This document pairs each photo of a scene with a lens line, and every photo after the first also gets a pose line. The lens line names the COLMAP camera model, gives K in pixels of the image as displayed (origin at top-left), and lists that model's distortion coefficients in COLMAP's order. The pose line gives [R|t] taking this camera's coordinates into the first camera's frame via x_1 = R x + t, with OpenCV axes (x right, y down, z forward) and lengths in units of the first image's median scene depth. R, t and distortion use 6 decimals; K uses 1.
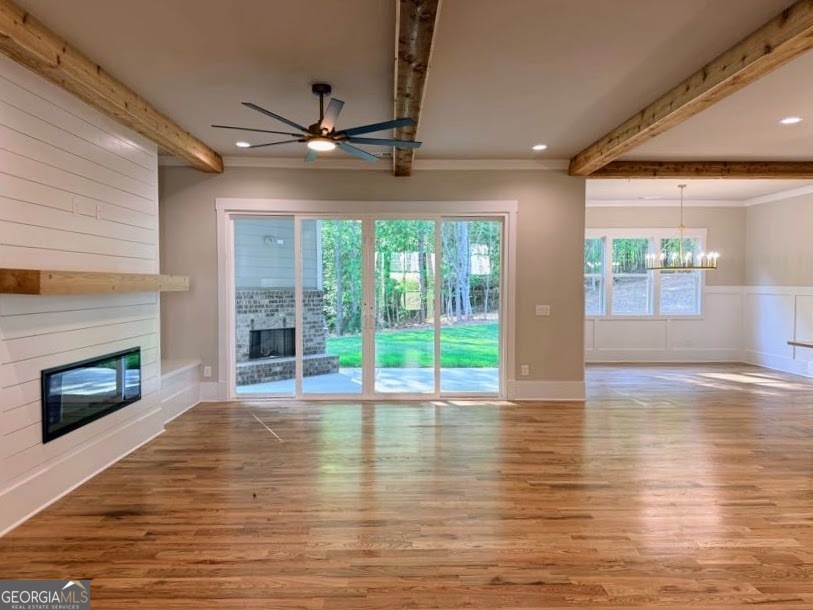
lens RADIAL K [[592.5, 0, 406.5], [0, 592.5, 305.0], [0, 0, 1]] dist [-0.008066, -0.003540]
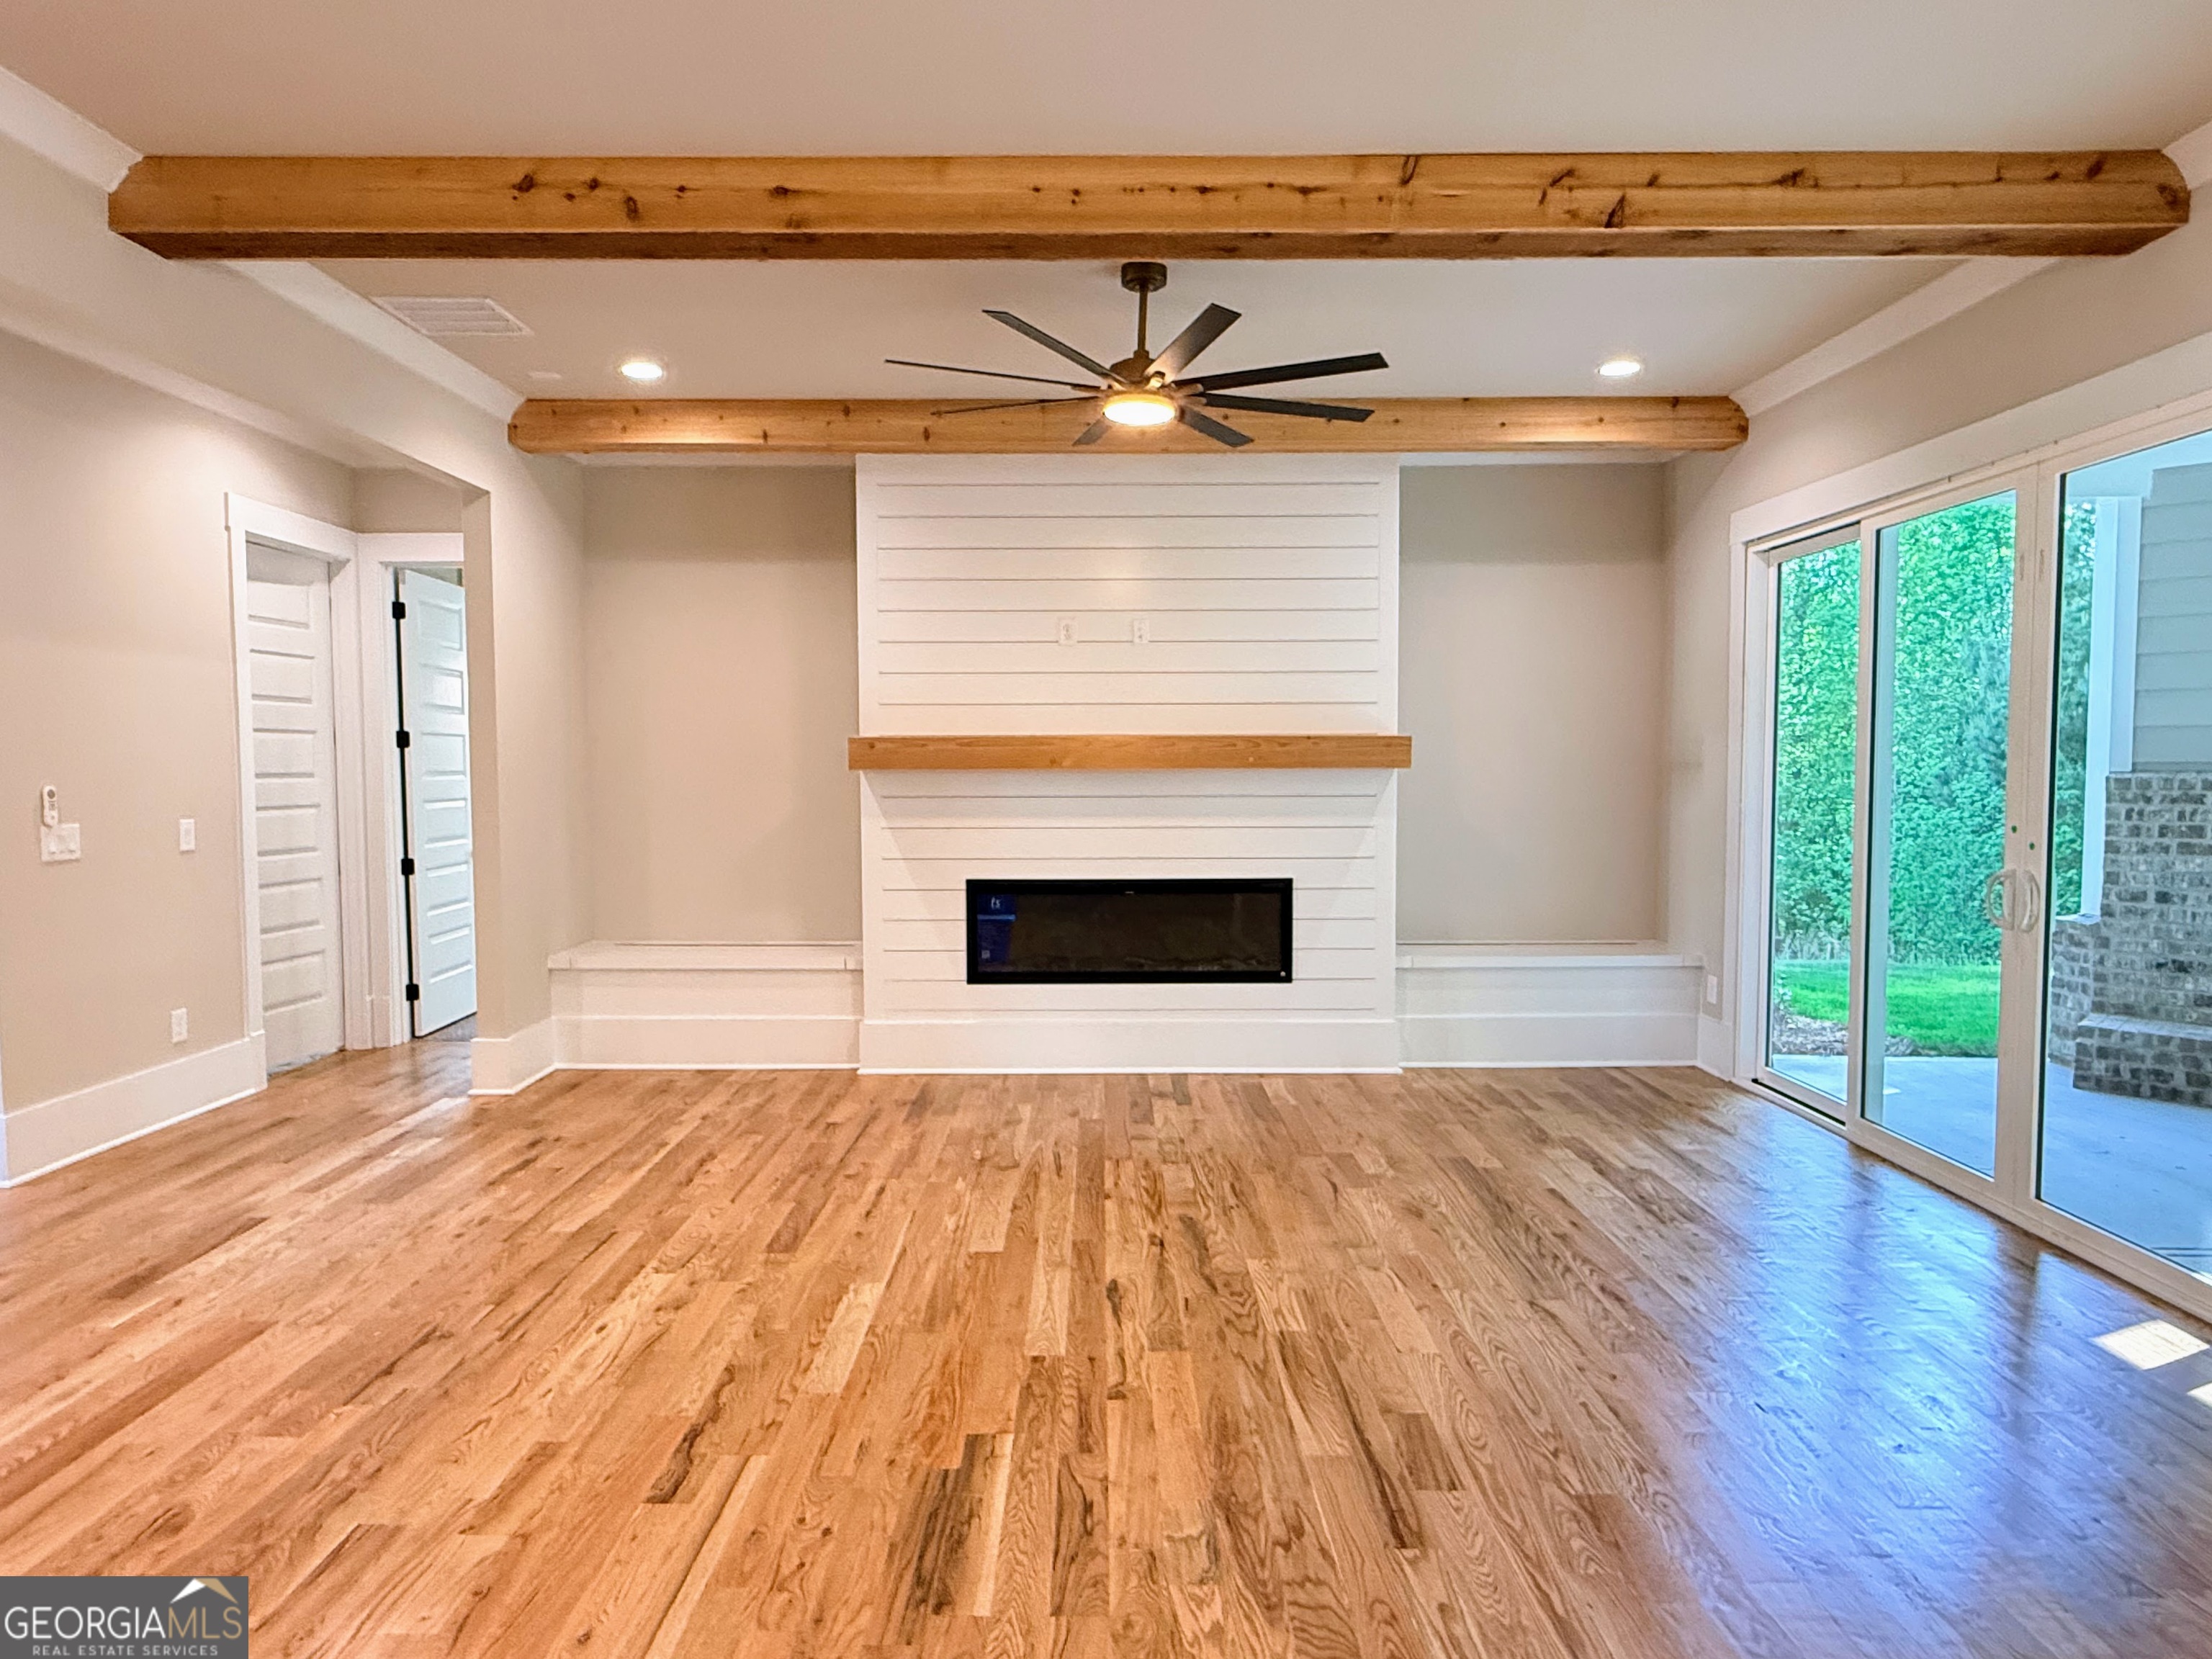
lens RADIAL K [[1347.7, 0, 1106.0], [0, 1347.7, 829.5], [0, 0, 1]] dist [0.004610, 0.001417]
pose [[-0.026026, 0.054444, -0.998178, 0.996257], [-0.034109, 0.997886, 0.055318, -0.041399], [0.999079, 0.035486, -0.024114, 1.237680]]
